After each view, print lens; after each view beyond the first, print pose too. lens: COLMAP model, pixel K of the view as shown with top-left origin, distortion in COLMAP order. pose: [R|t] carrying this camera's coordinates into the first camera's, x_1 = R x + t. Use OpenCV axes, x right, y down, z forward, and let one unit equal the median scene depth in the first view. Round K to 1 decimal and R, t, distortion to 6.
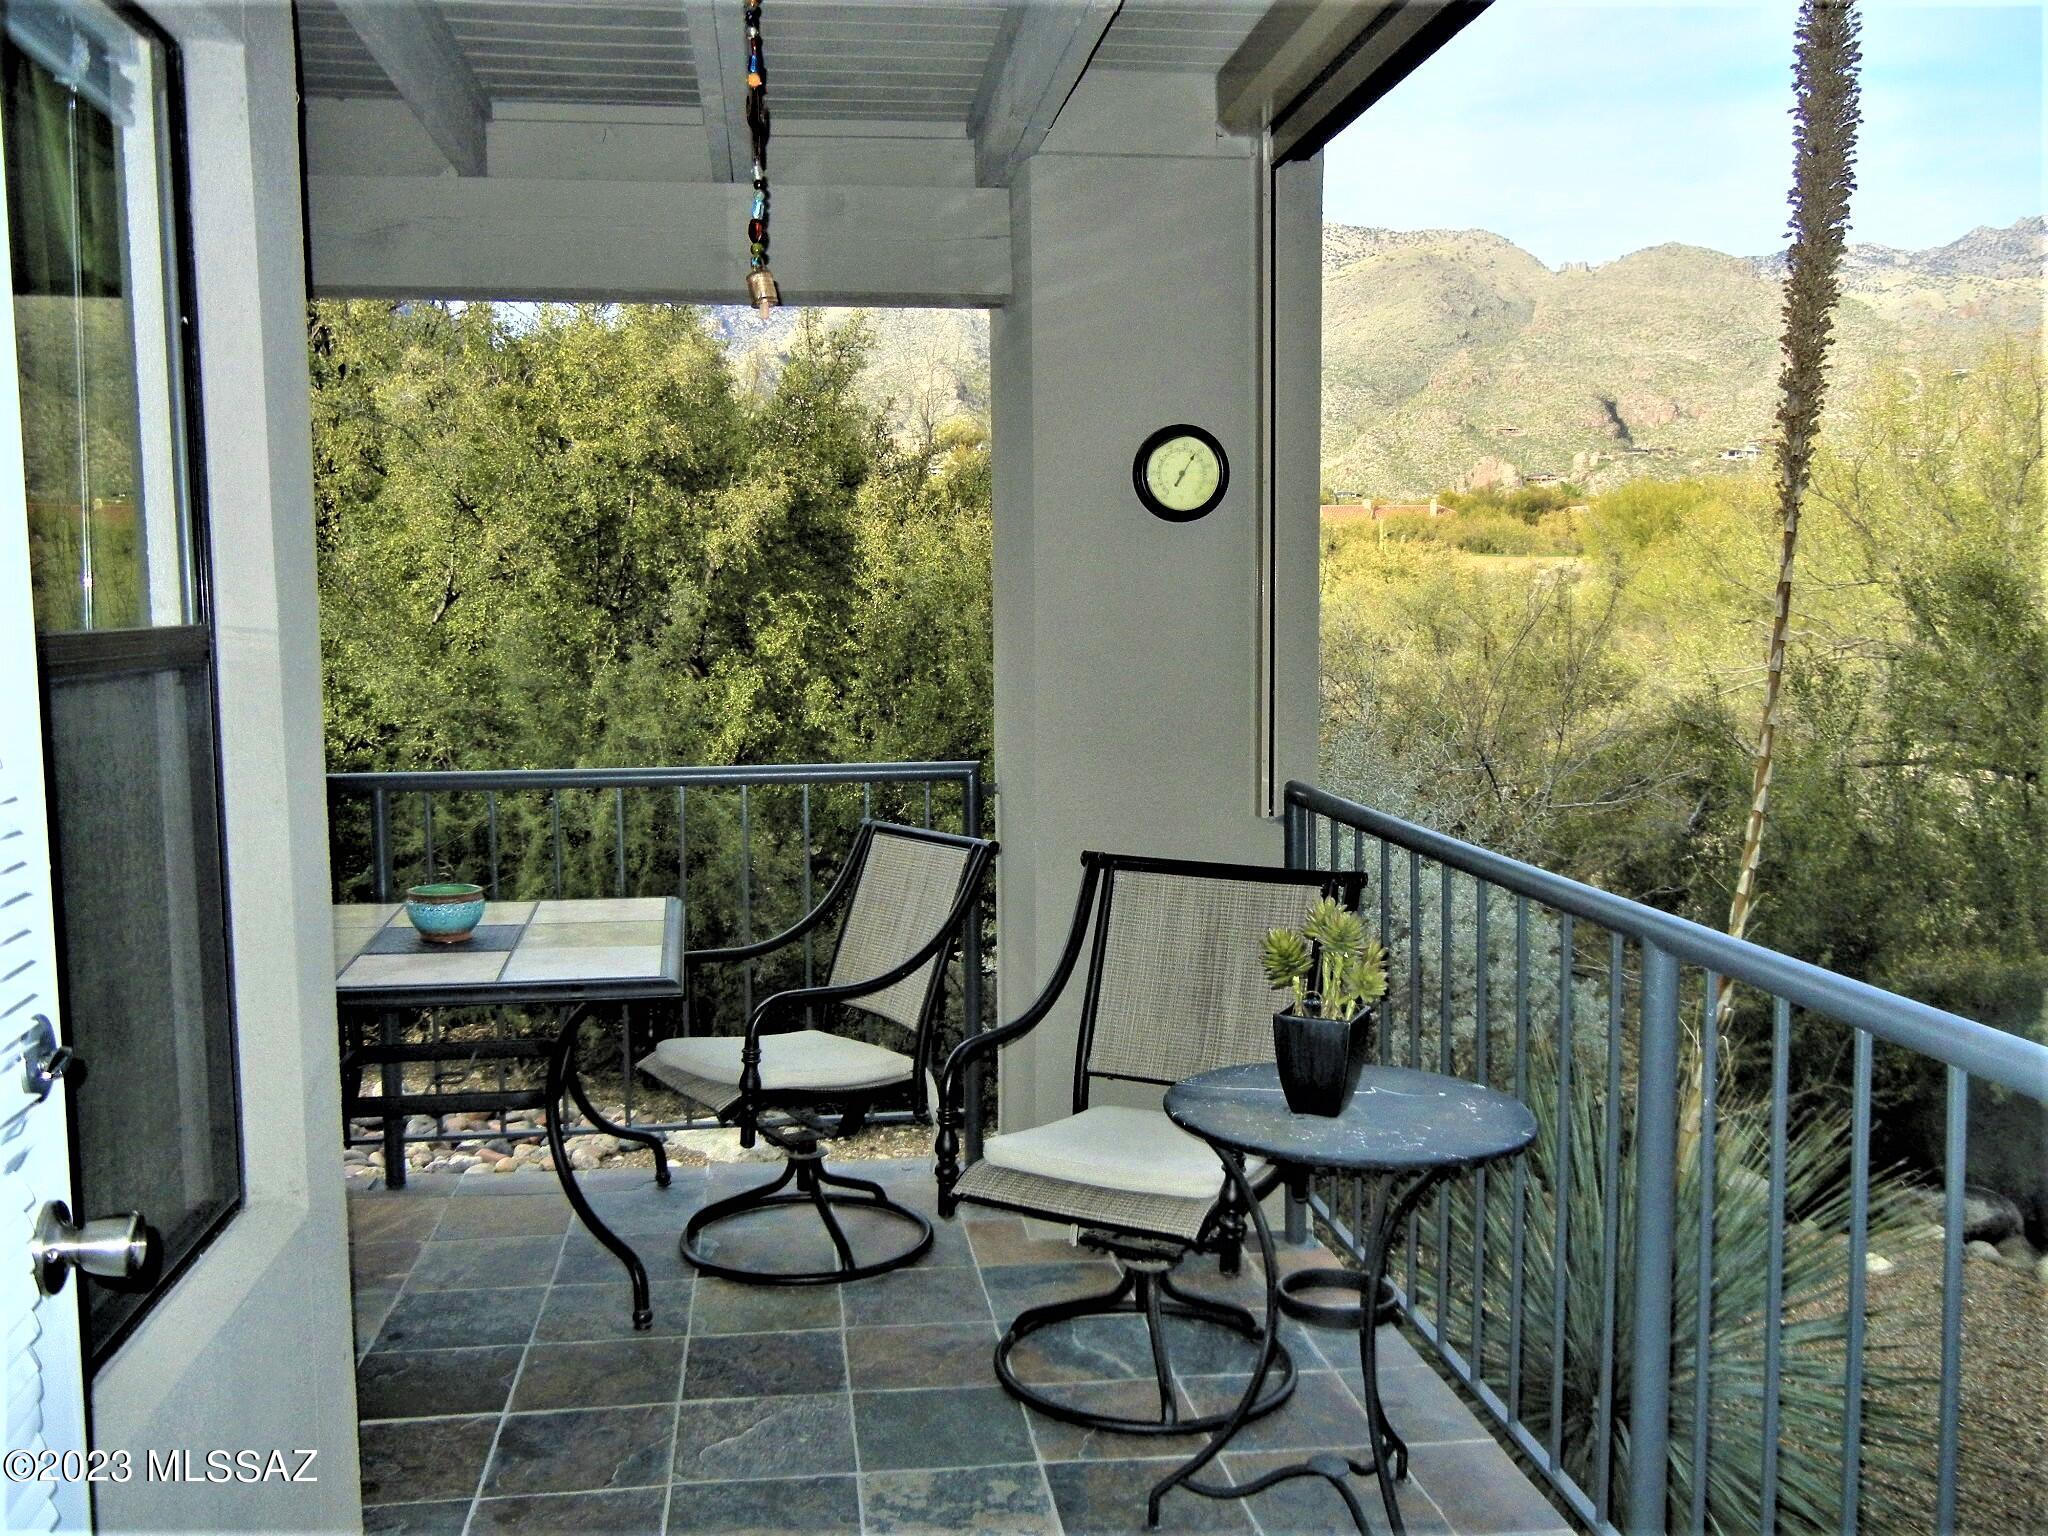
lens RADIAL K [[1736.0, 0, 1028.8], [0, 1736.0, 762.8], [0, 0, 1]] dist [-0.010351, 0.016178]
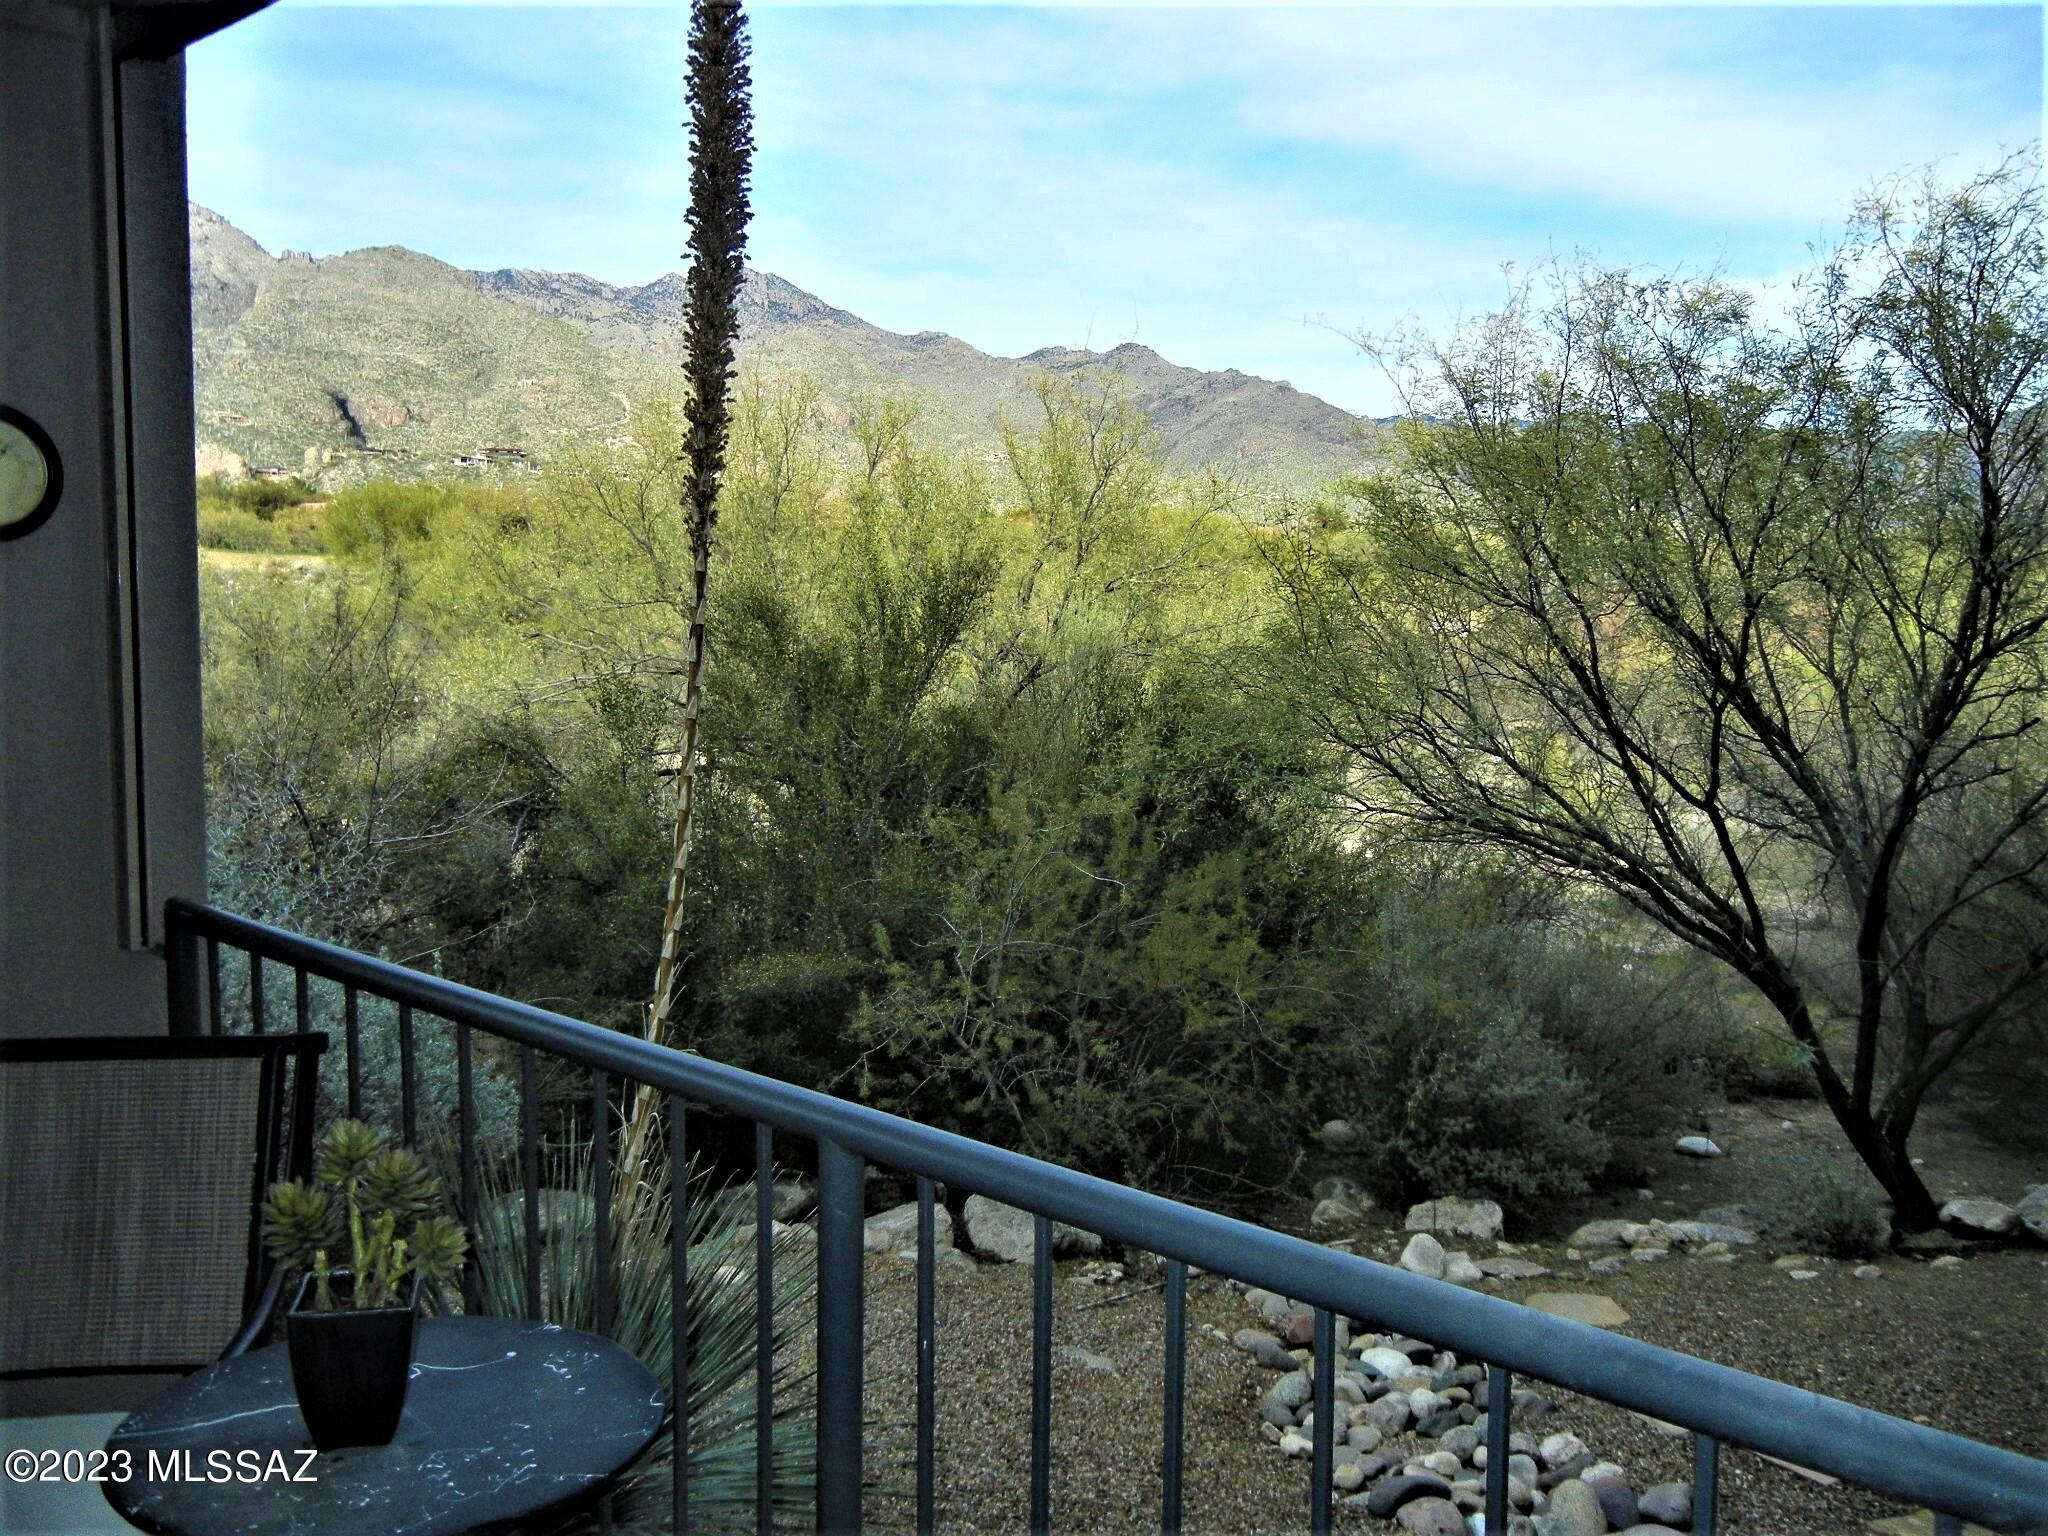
lens RADIAL K [[1736.0, 0, 1028.8], [0, 1736.0, 762.8], [0, 0, 1]] dist [-0.010351, 0.016178]
pose [[0.769828, -0.037973, 0.637120, -0.029699], [0.038584, 0.999172, 0.012930, -0.034514], [-0.637084, 0.014629, 0.770656, 0.159822]]
